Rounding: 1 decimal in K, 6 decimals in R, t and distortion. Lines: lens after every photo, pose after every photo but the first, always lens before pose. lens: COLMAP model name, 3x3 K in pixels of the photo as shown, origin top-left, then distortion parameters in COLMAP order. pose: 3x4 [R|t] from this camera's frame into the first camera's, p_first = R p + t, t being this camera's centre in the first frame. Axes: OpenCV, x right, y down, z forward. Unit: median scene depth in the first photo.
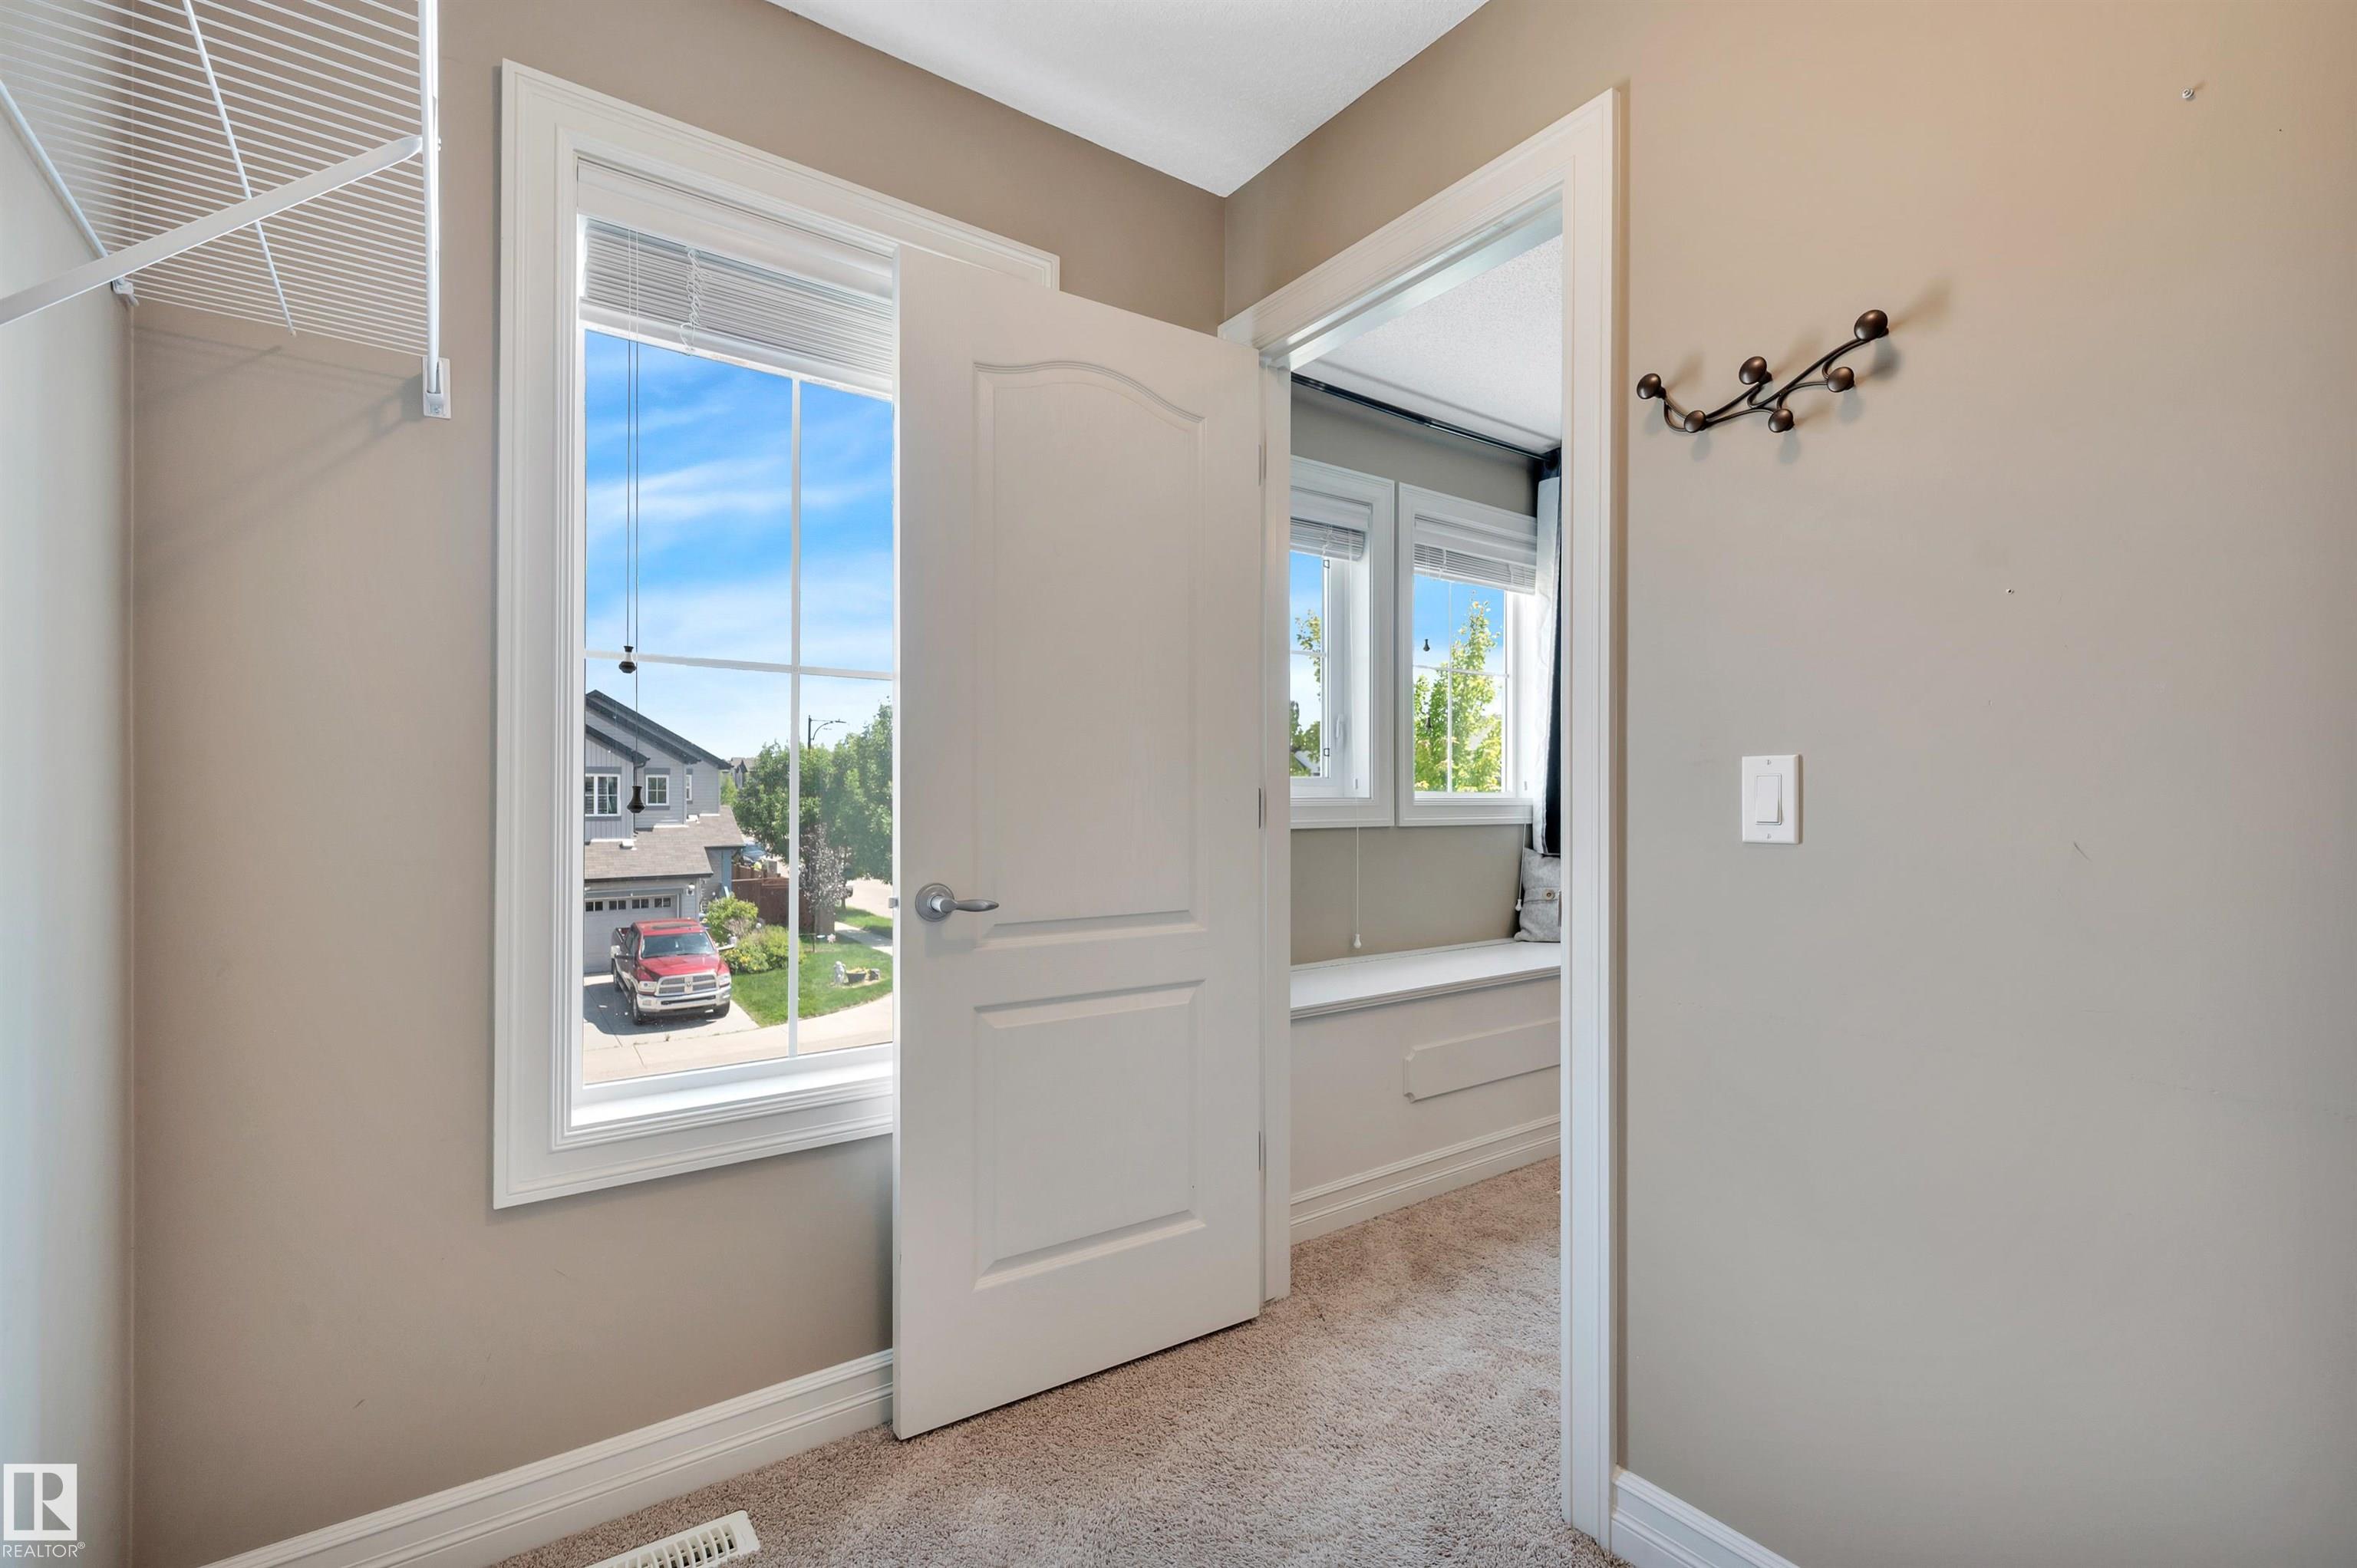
lens RADIAL K [[1040.0, 0, 1184.9], [0, 1040.0, 793.2], [0, 0, 1]] dist [0.000682, 0.000213]
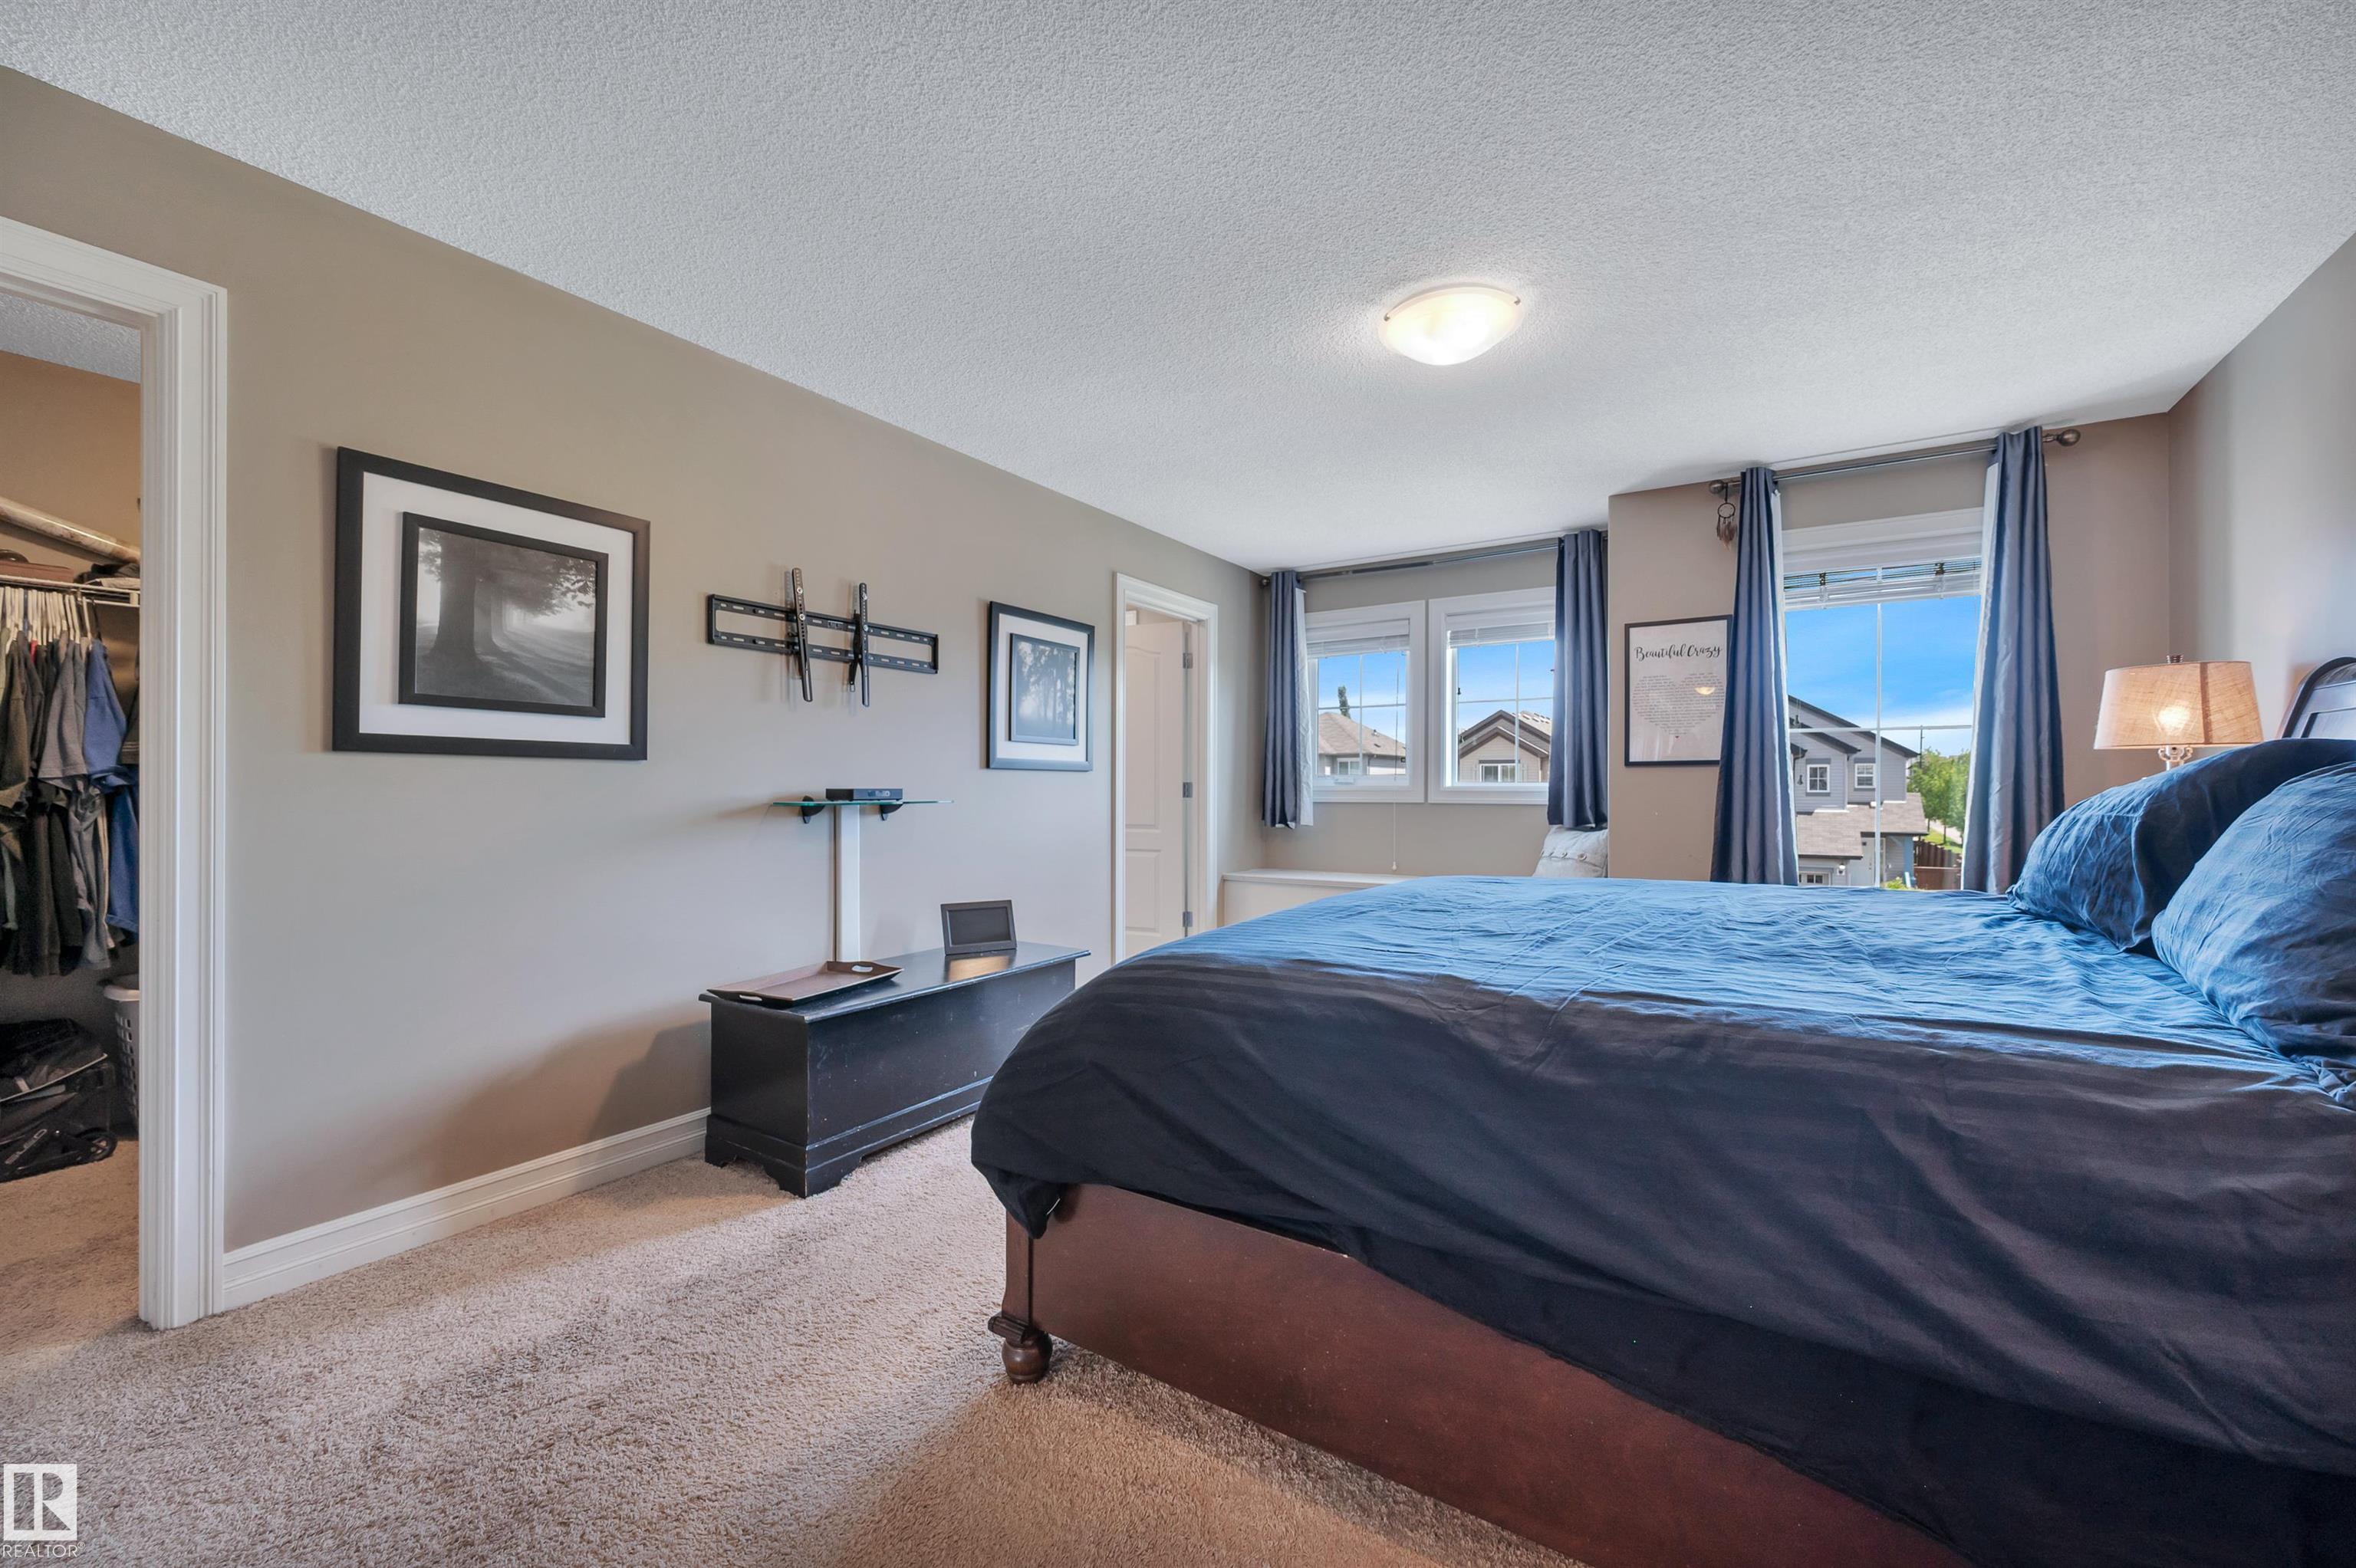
lens RADIAL K [[991.9, 0, 1194.3], [0, 991.9, 799.8], [0, 0, 1]] dist [-0.001058, -0.000043]
pose [[0.340160, 0.014114, -0.940262, 0.267984], [0.004174, 0.999855, 0.016519, -0.000135], [0.940358, -0.009544, 0.340052, 0.014004]]
